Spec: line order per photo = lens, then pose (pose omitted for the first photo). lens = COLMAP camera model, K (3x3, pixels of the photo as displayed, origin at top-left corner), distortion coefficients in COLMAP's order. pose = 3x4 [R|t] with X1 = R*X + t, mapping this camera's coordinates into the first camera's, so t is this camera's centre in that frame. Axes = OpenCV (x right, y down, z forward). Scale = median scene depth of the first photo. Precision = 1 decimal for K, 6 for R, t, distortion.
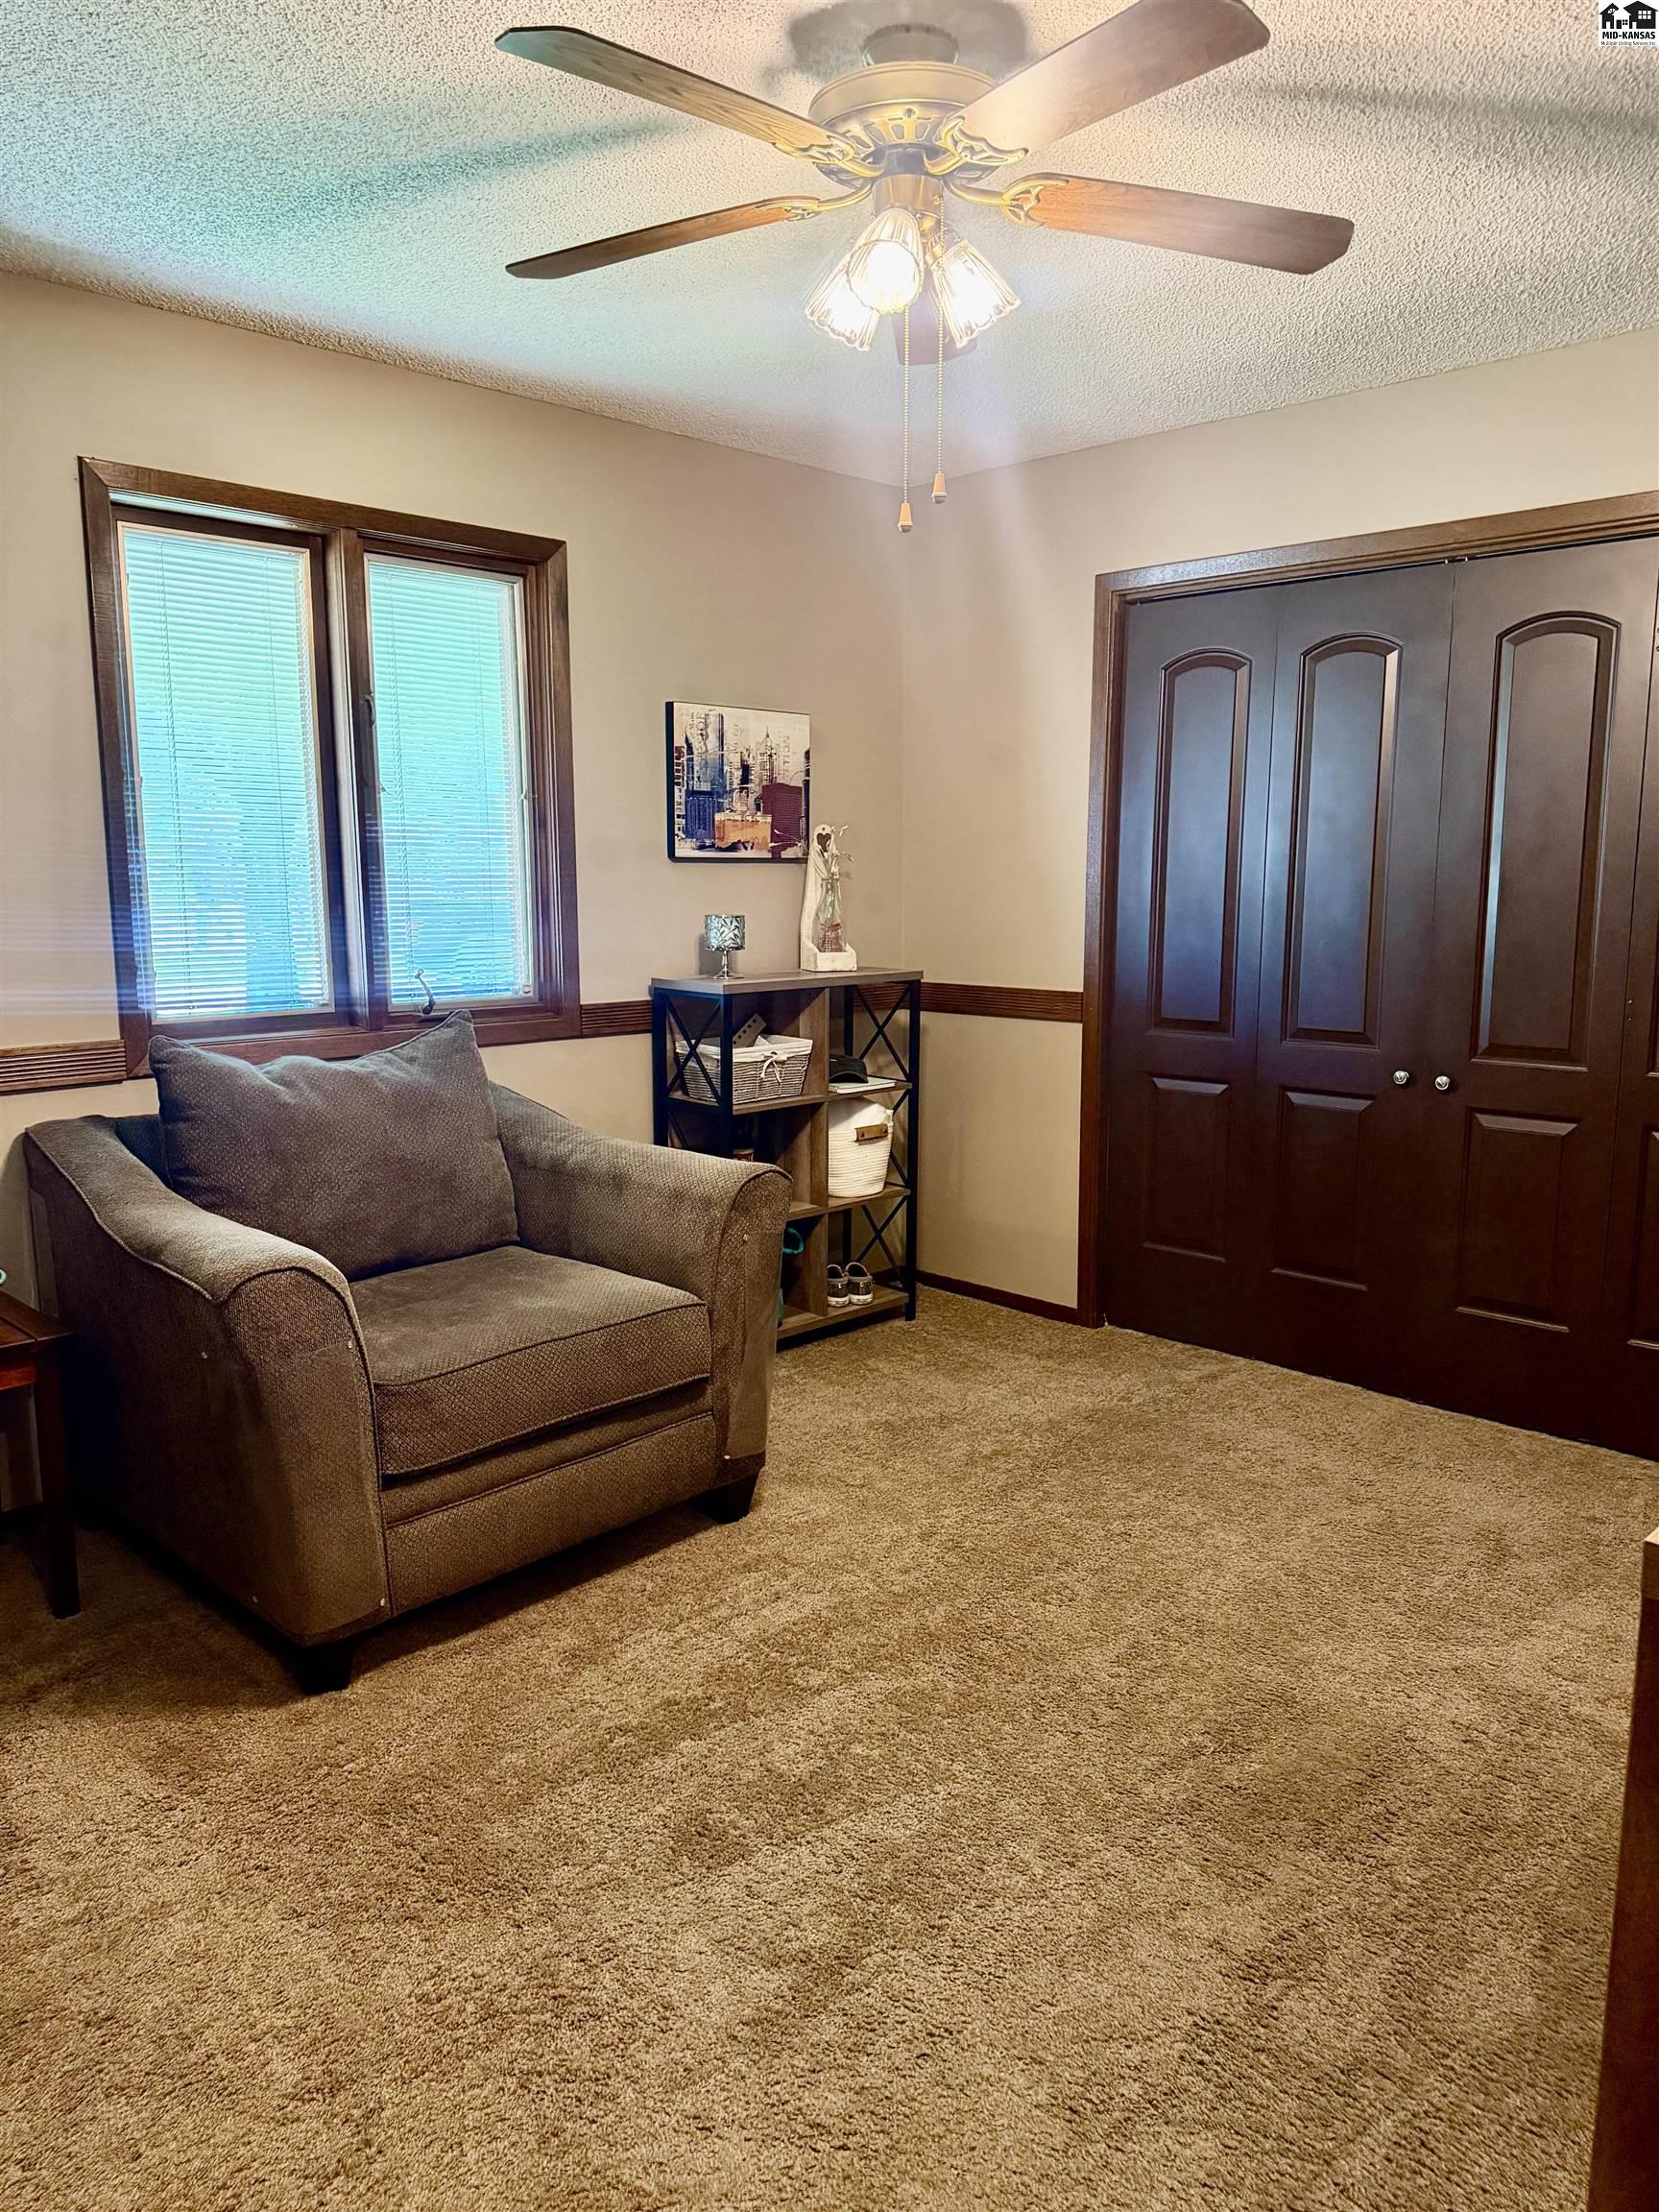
lens RADIAL K [[1554.7, 0, 812.8], [0, 1554.7, 1115.4], [0, 0, 1]] dist [0.058559, -0.073269]
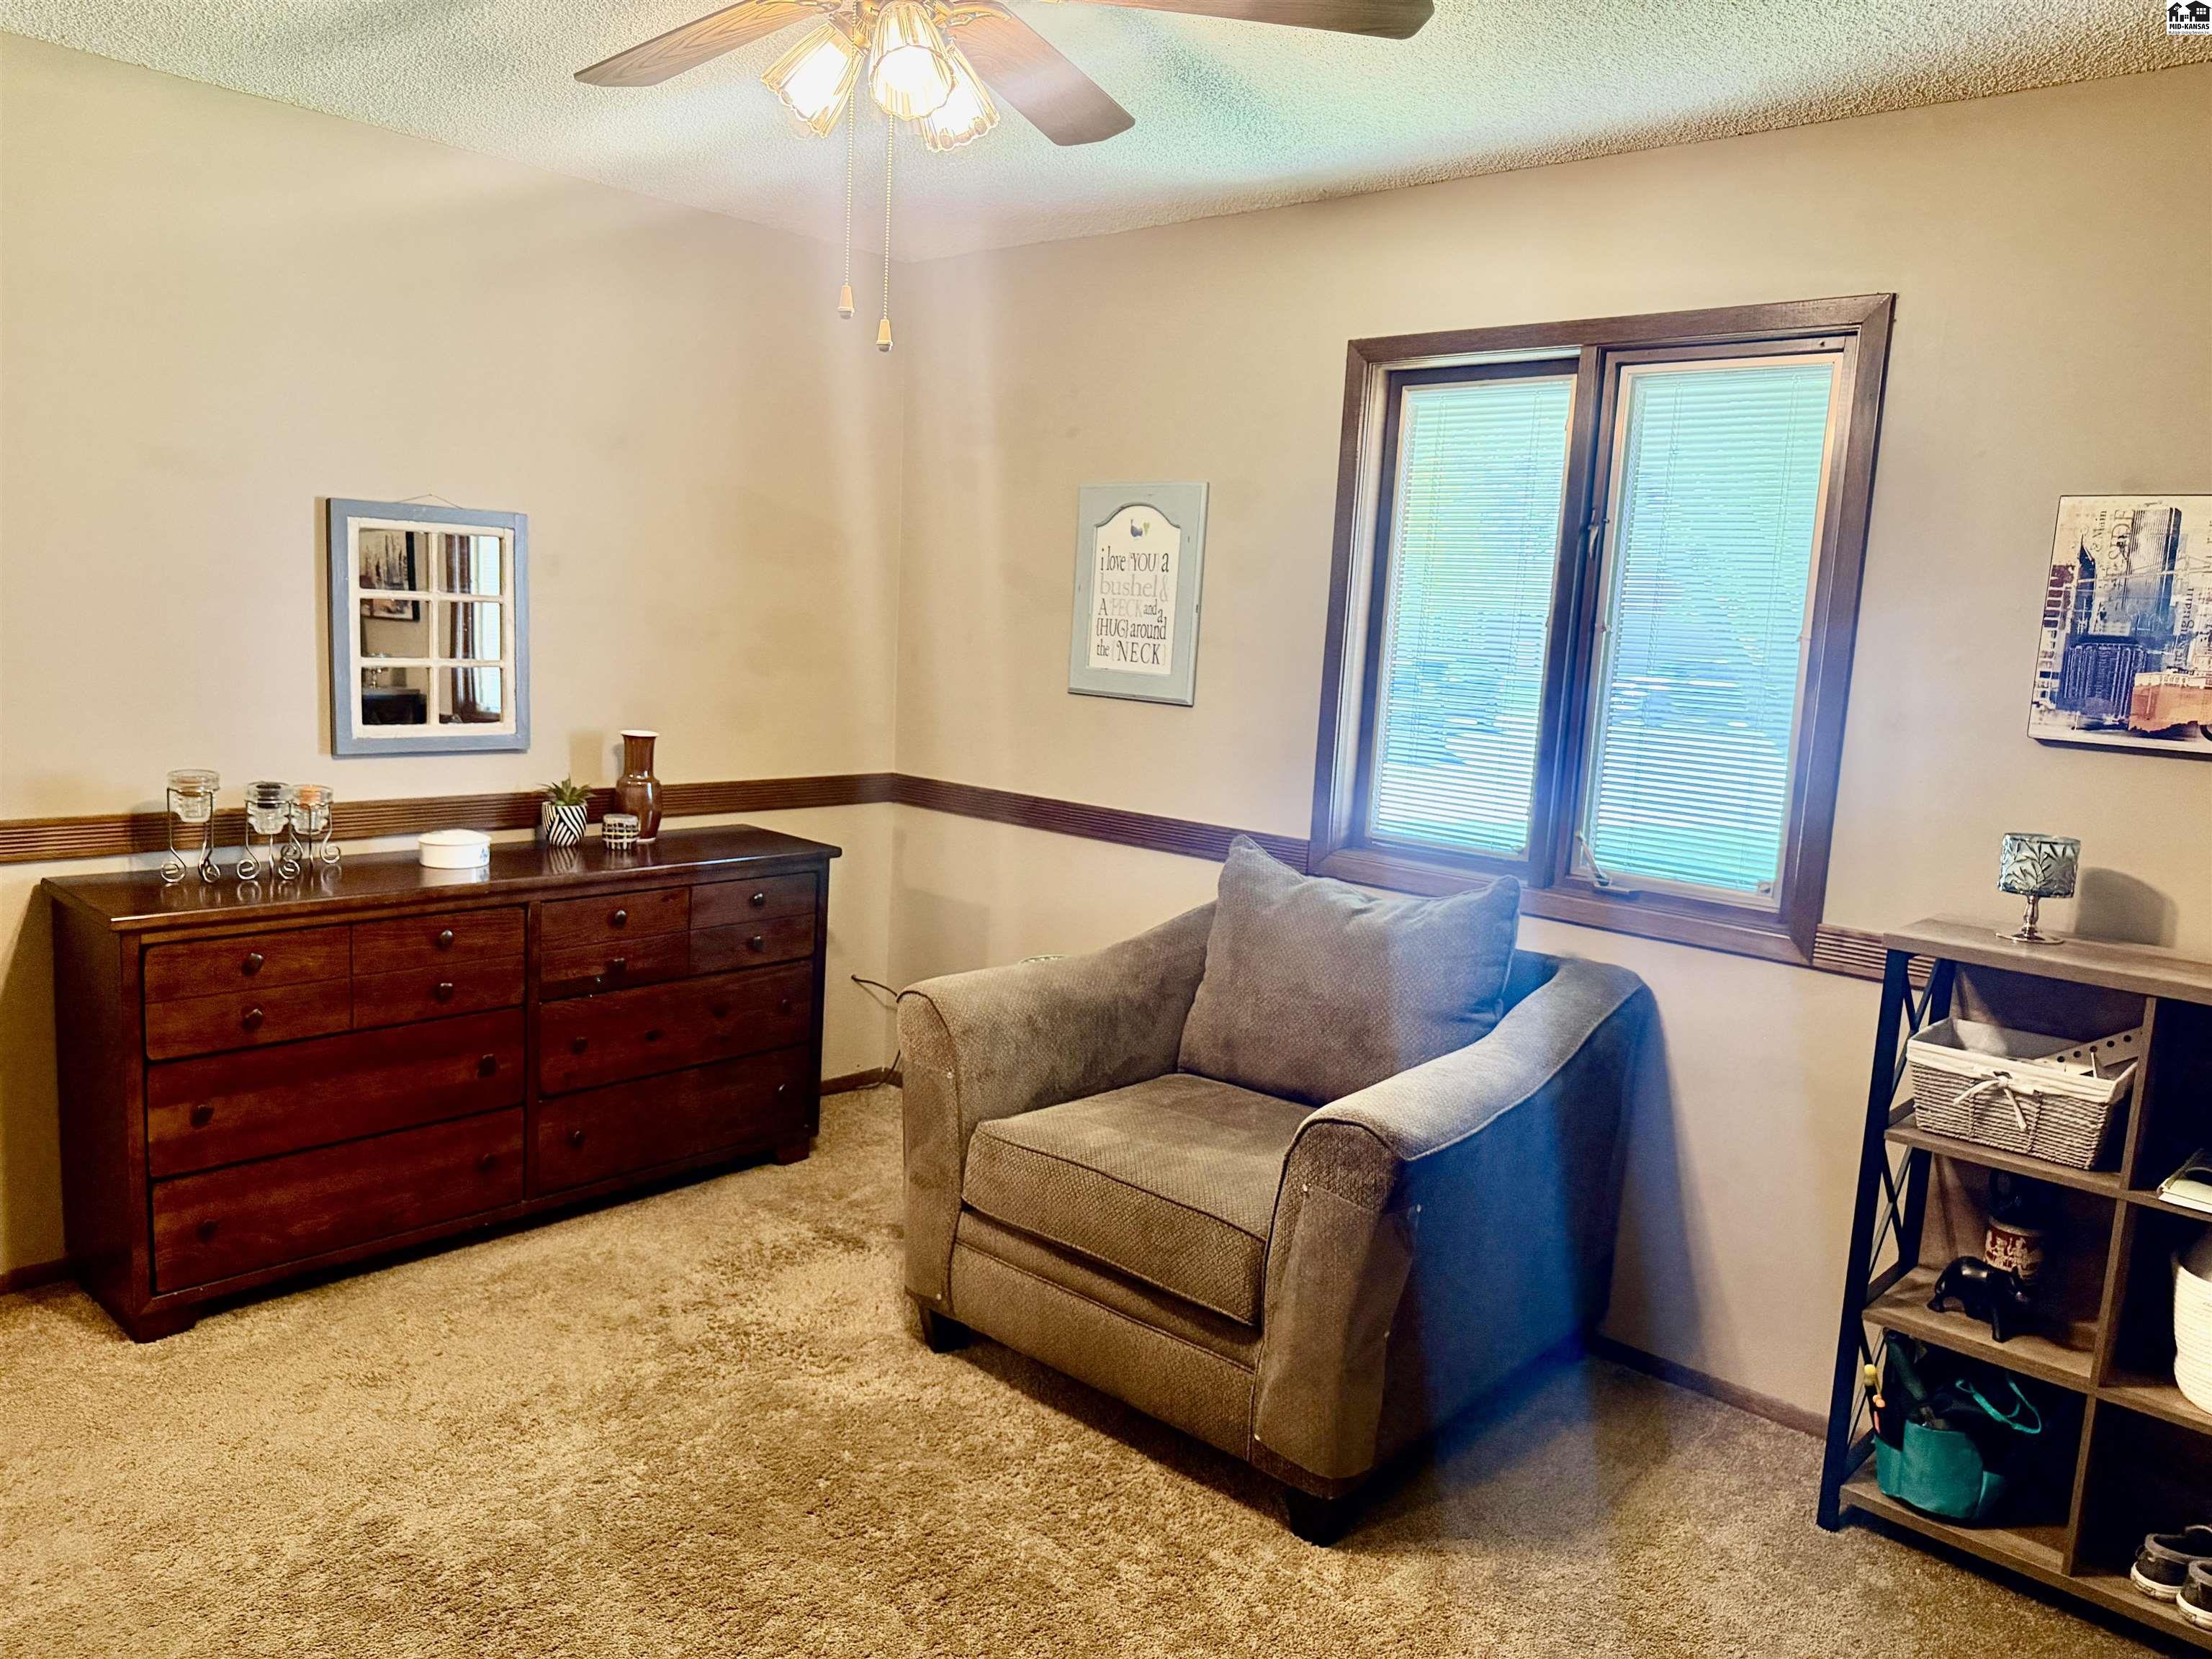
lens RADIAL K [[1554.7, 0, 1090.7], [0, 1554.7, 828.0], [0, 0, 1]] dist [0.058559, -0.073269]
pose [[0.044914, 0.139338, -0.989226, 0.525175], [-0.214485, 0.968478, 0.126678, -0.128739], [0.975694, 0.206484, 0.073384, 0.586559]]
